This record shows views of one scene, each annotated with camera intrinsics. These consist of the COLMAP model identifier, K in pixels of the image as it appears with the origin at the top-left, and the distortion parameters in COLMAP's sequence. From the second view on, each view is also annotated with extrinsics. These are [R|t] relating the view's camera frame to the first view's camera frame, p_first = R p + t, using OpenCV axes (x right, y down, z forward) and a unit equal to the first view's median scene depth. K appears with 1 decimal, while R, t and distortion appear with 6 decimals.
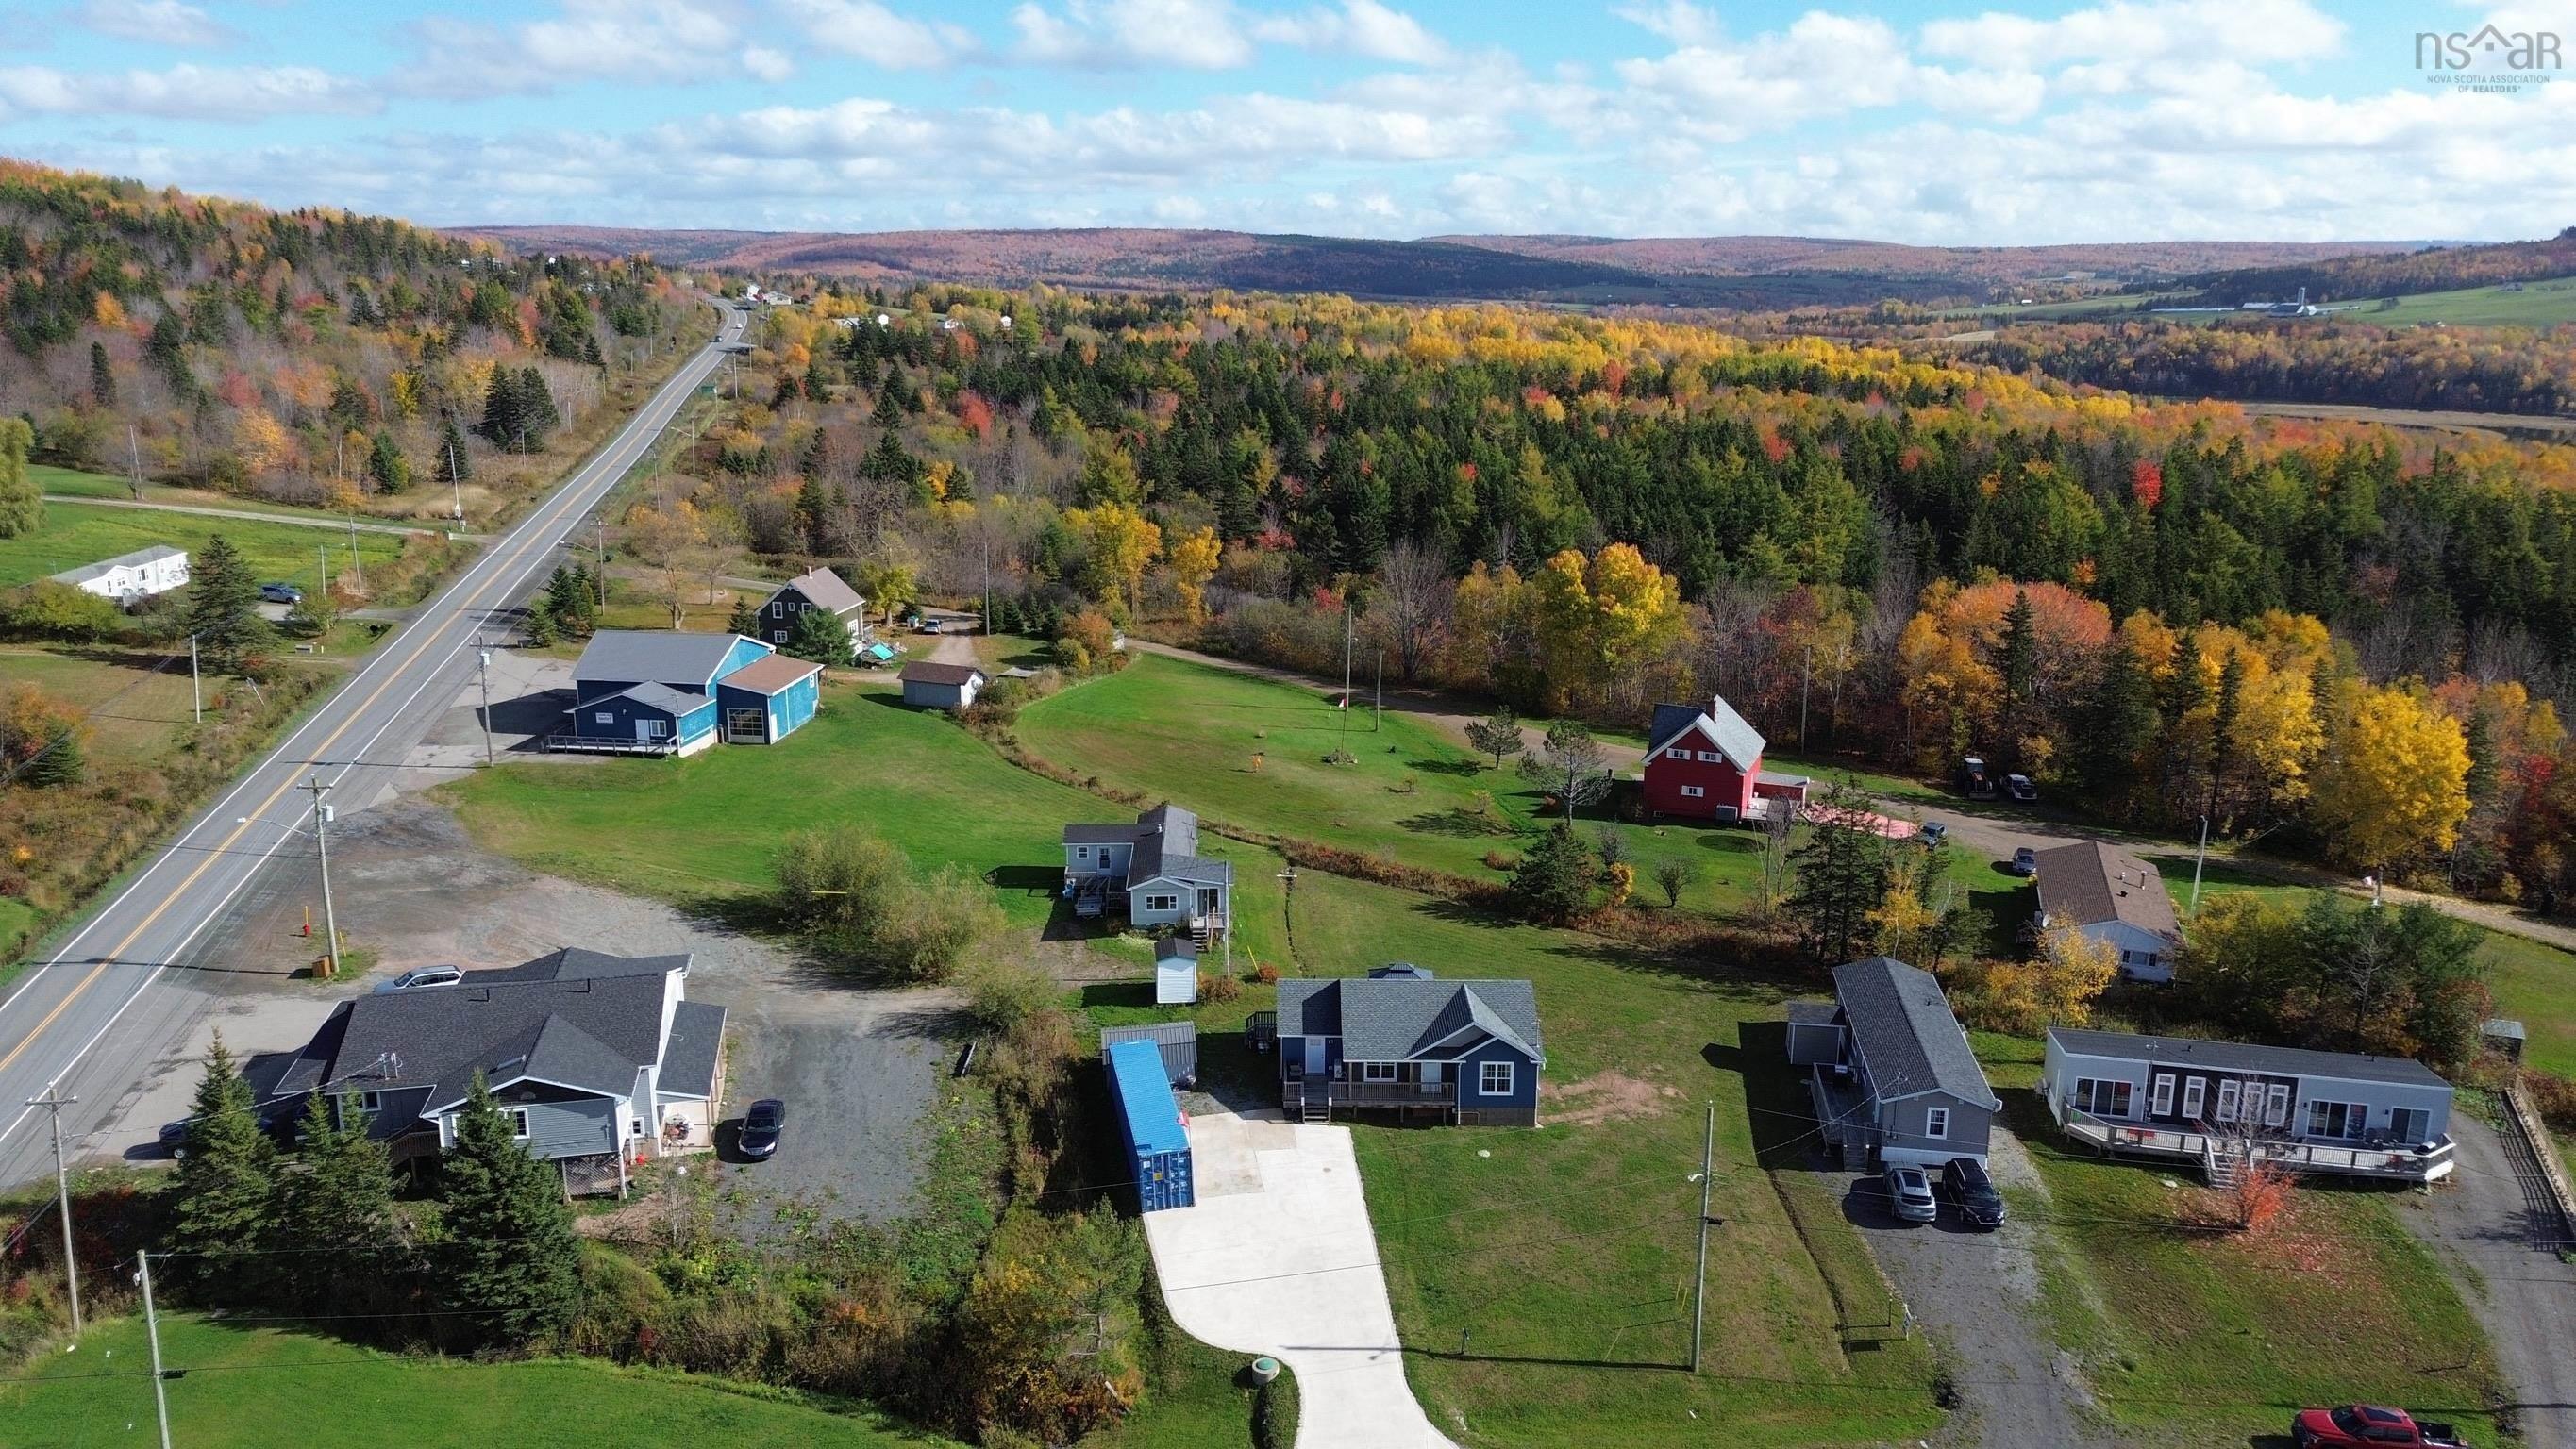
lens RADIAL K [[1809.1, 0, 1283.2], [0, 1809.1, 727.1], [0, 0, 1]] dist [0.080853, -0.089092]
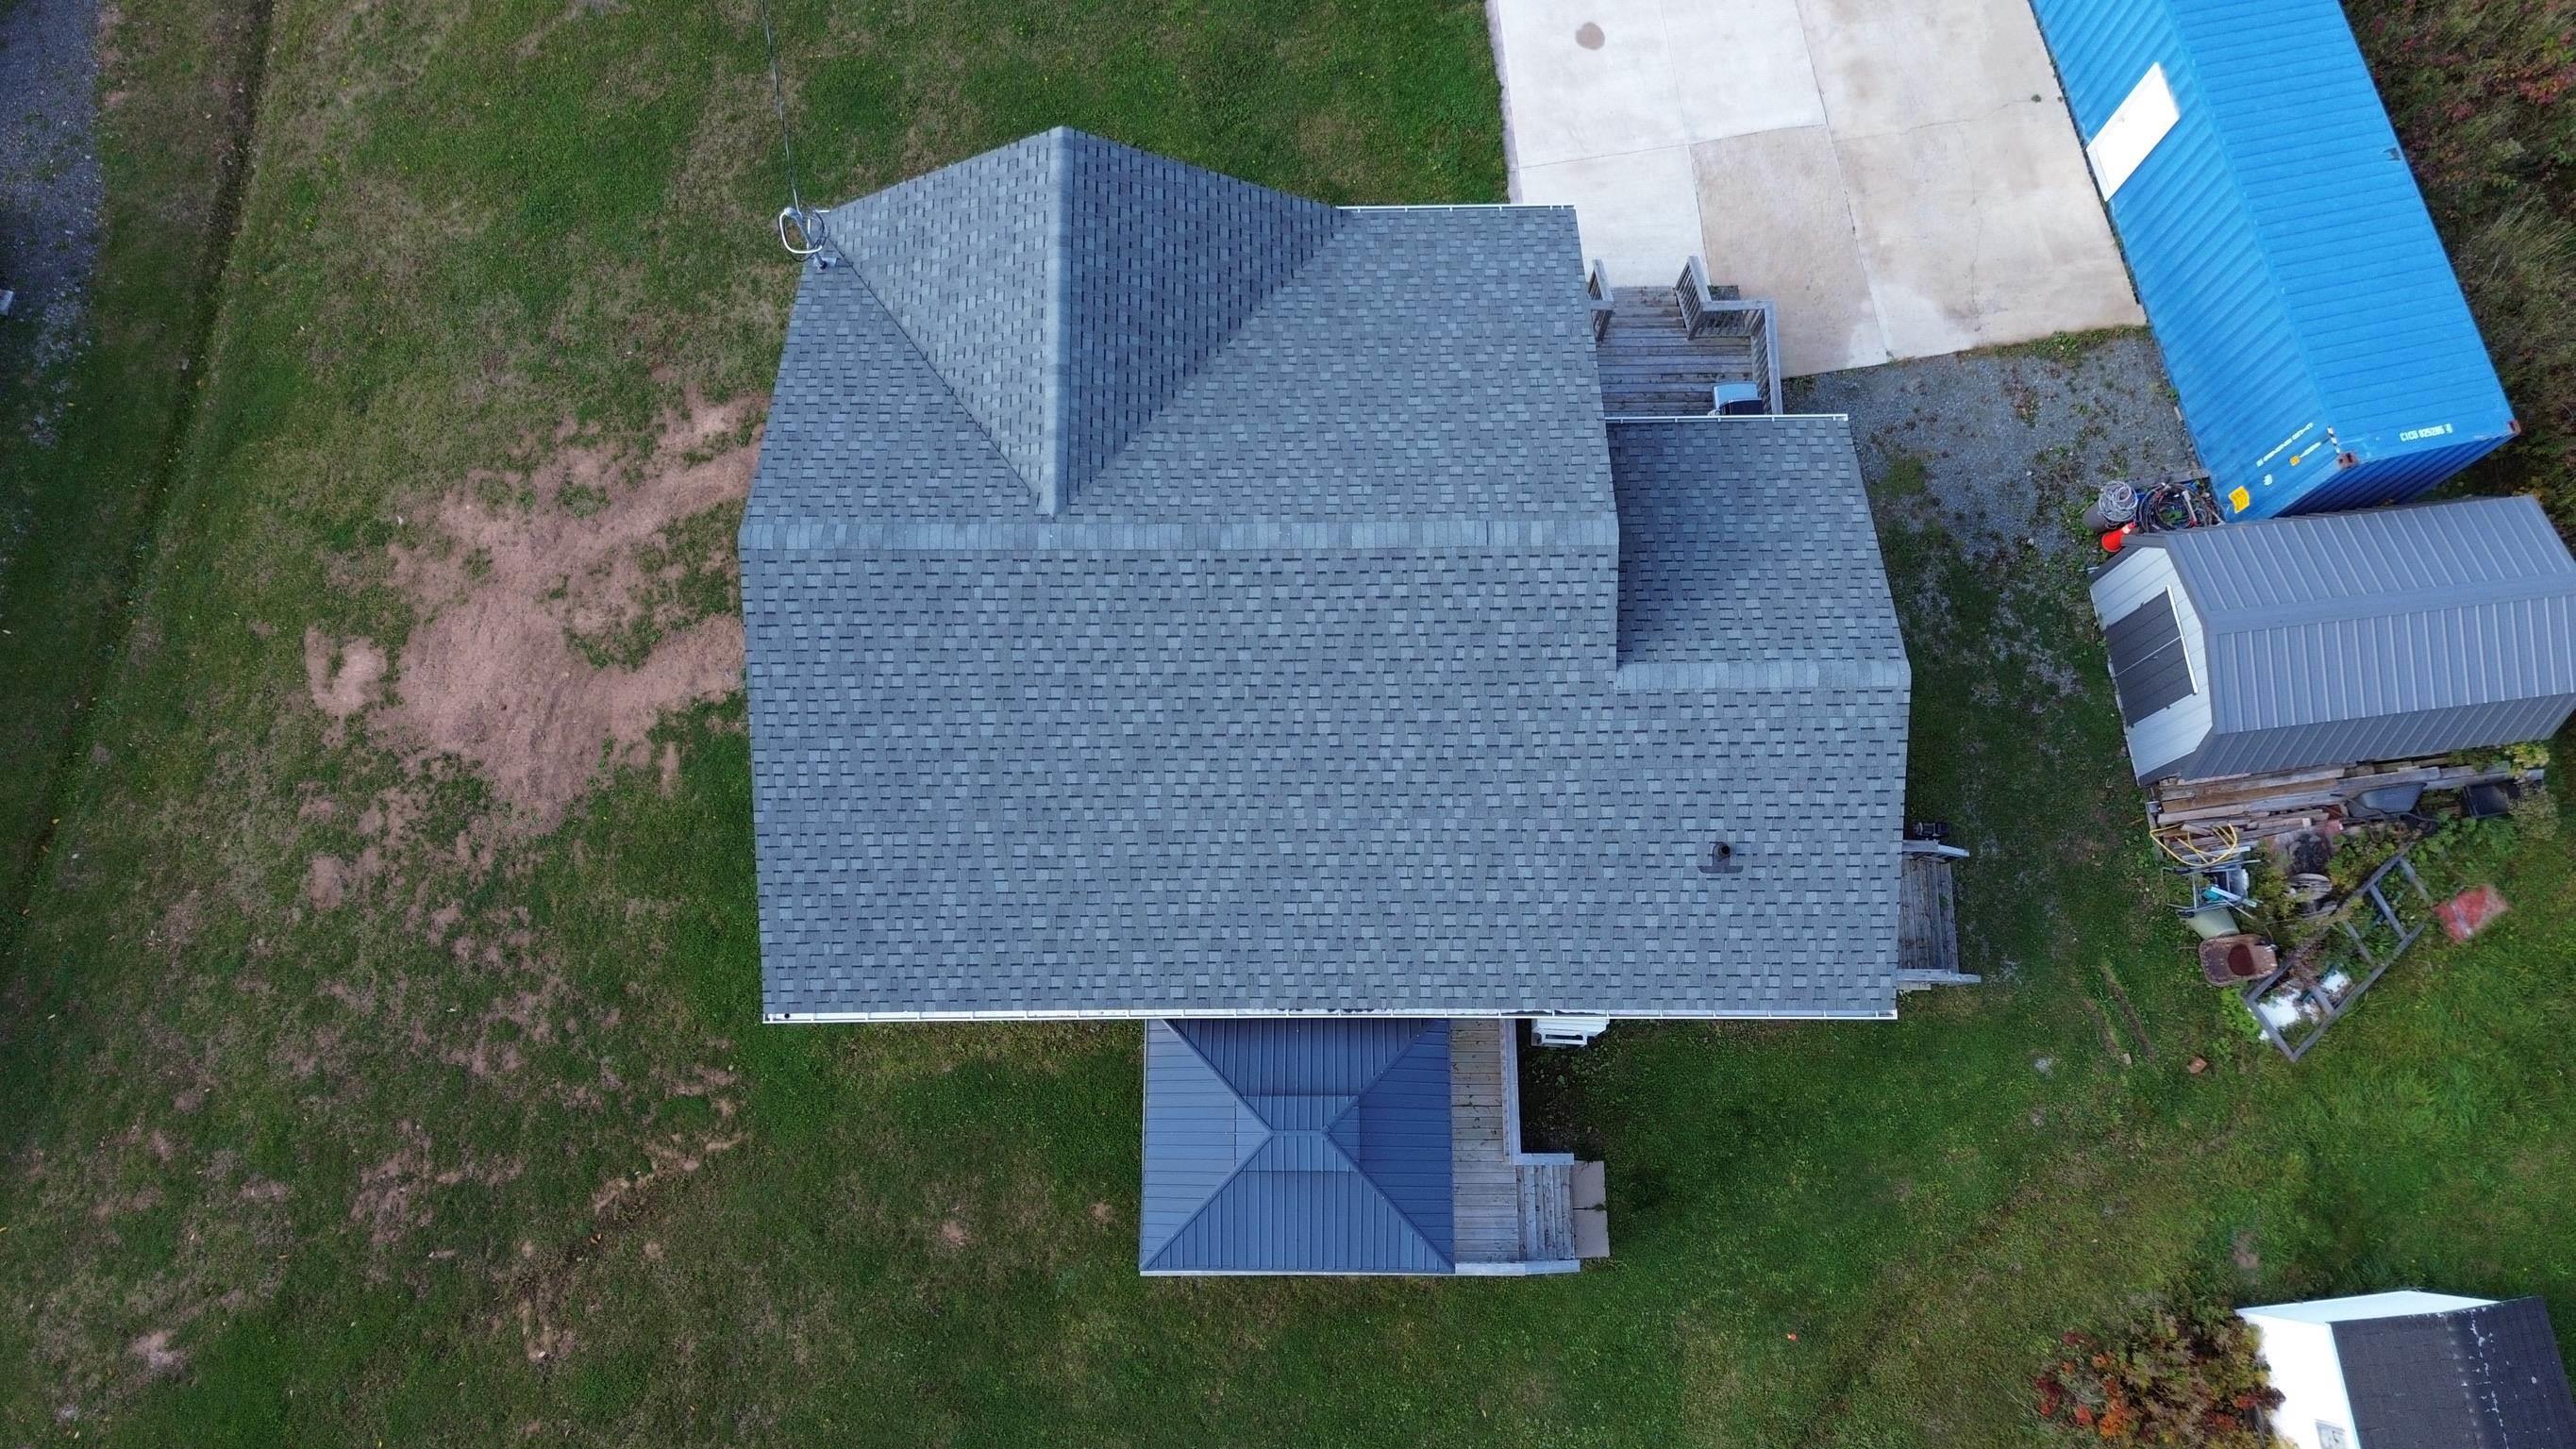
lens RADIAL K [[1809.1, 0, 1286.5], [0, 1809.1, 722.7], [0, 0, 1]] dist [0.080853, -0.089092]
pose [[-0.999939, 0.002135, 0.010817, 0.044778], [0.010816, -0.000644, 0.999941, -0.051045], [0.002142, 0.999998, 0.000620, 0.665294]]
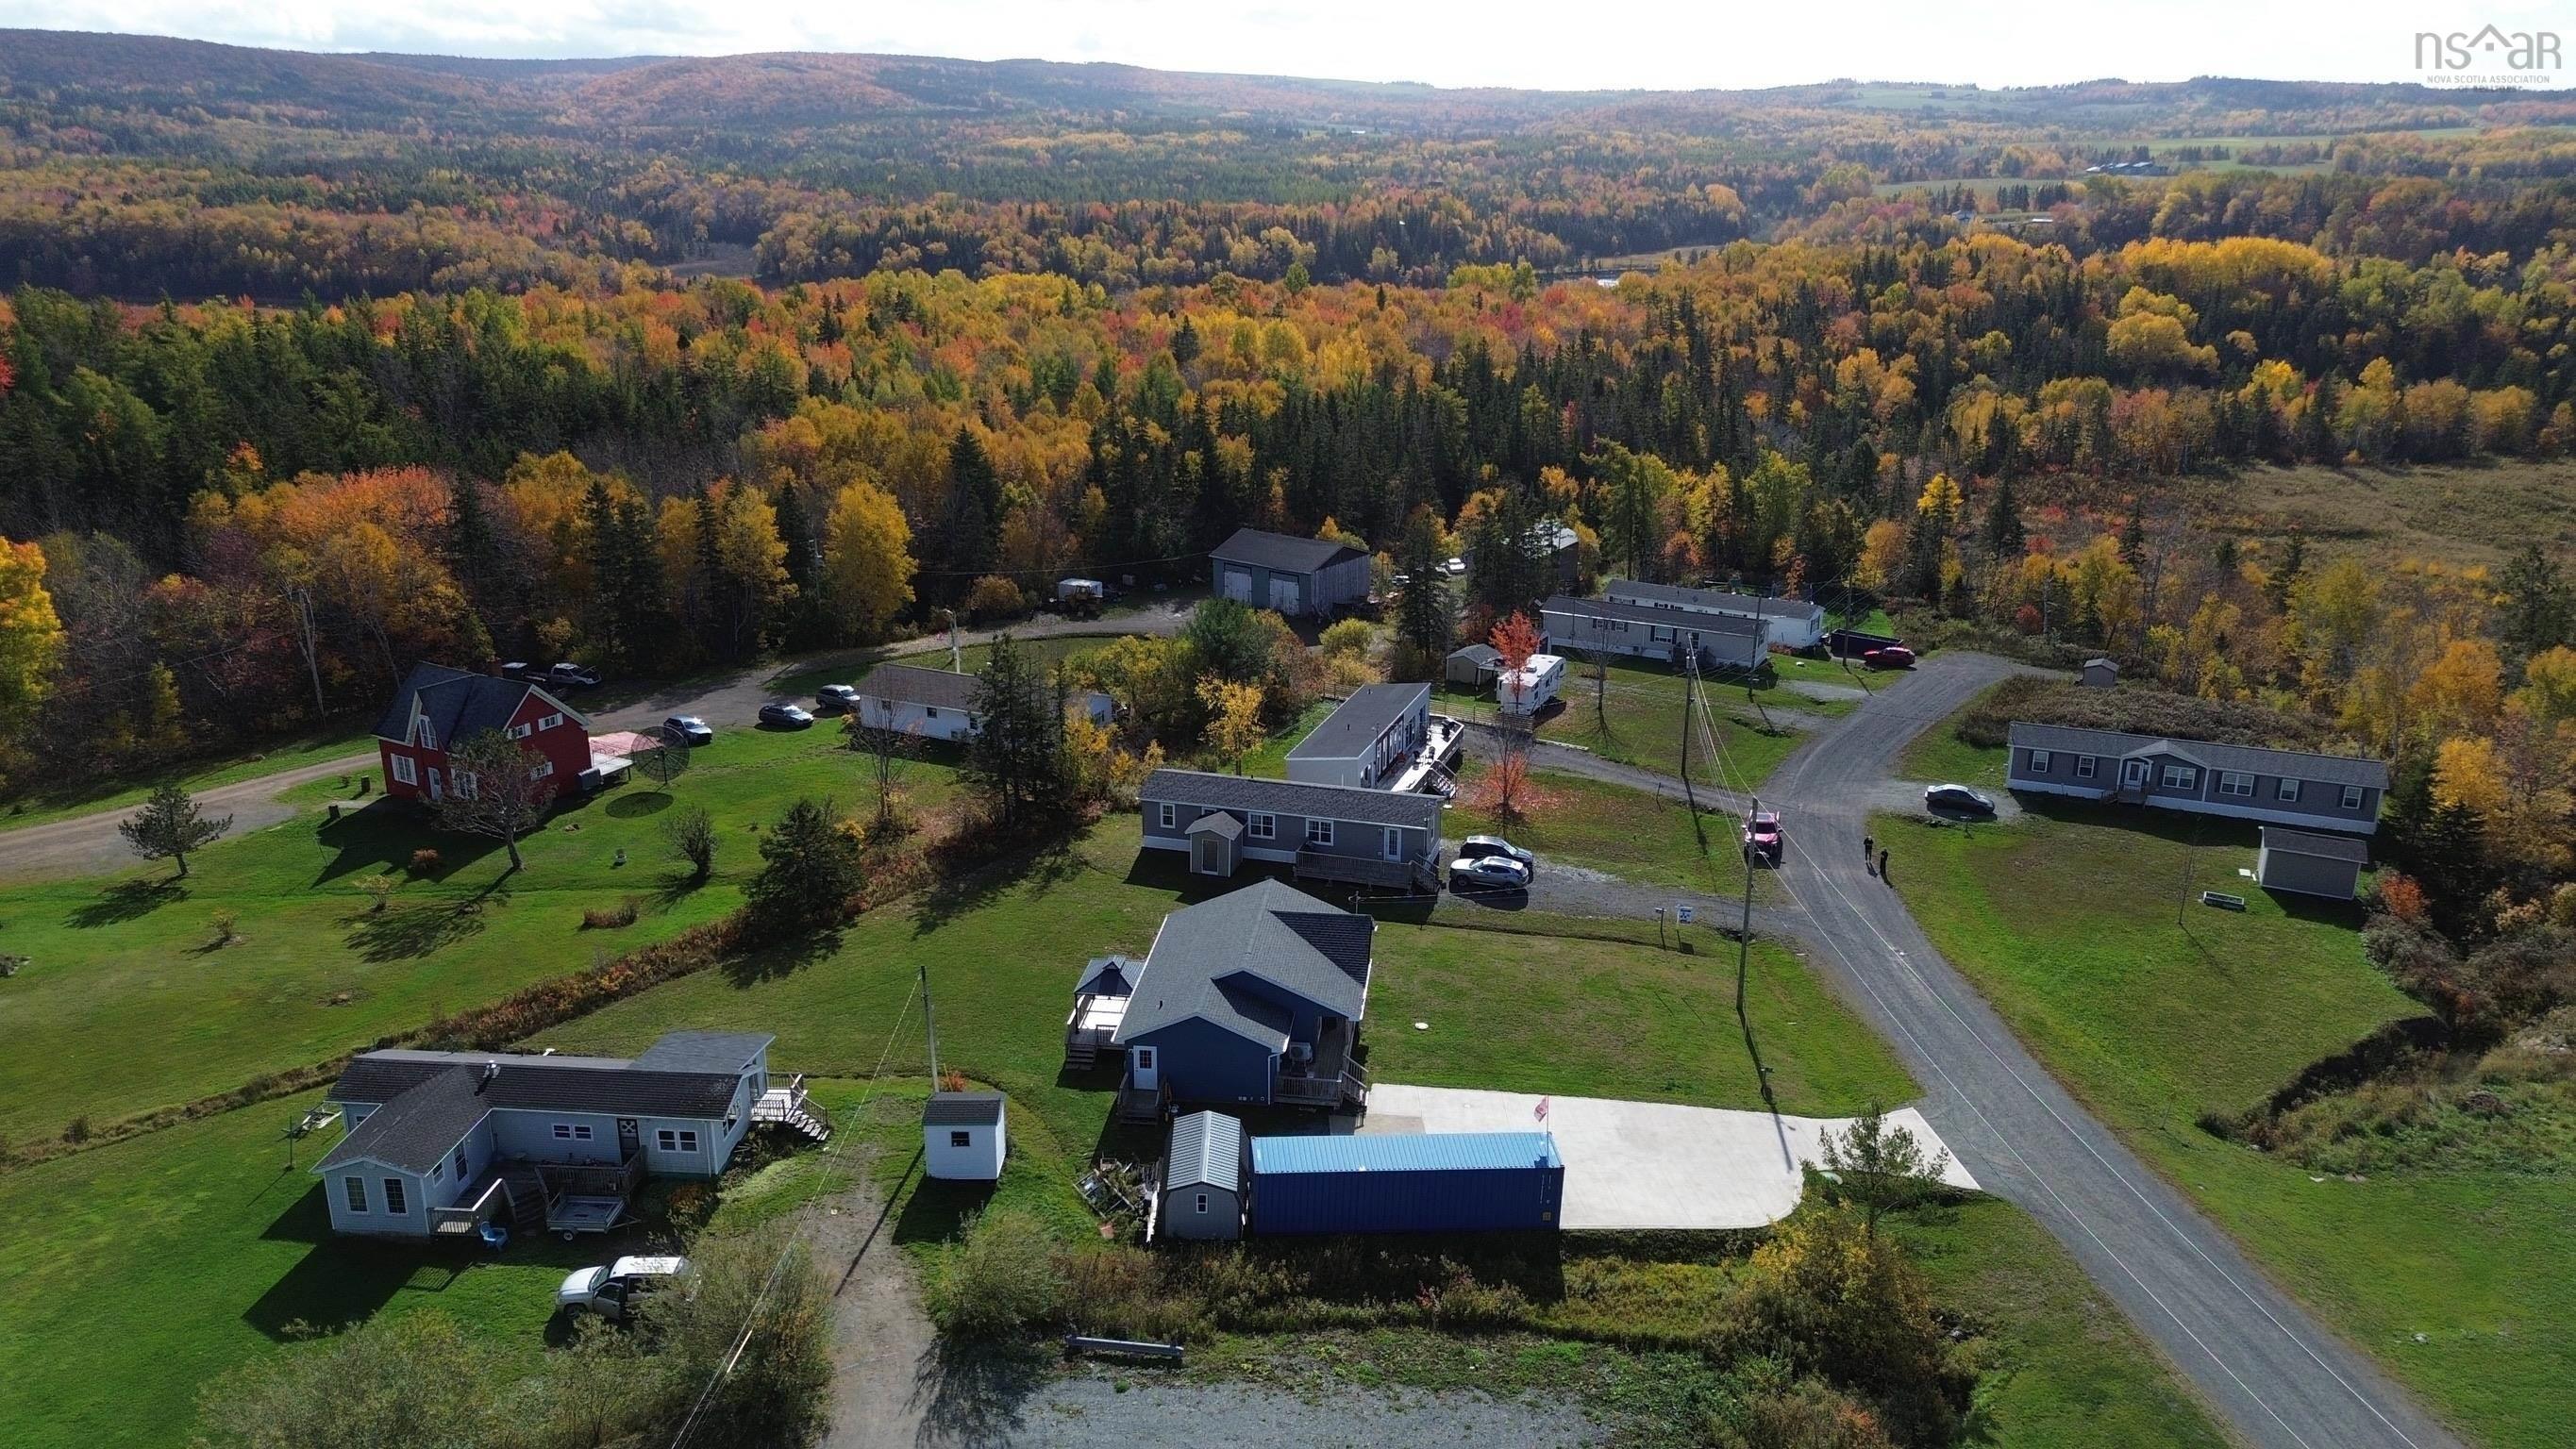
lens RADIAL K [[1809.1, 0, 1282.4], [0, 1809.1, 720.2], [0, 0, 1]] dist [0.080853, -0.089092]
pose [[0.122847, -0.310931, 0.942460, -0.471964], [0.233693, 0.932012, 0.277022, -0.128580], [-0.964519, 0.186215, 0.187157, 0.522242]]
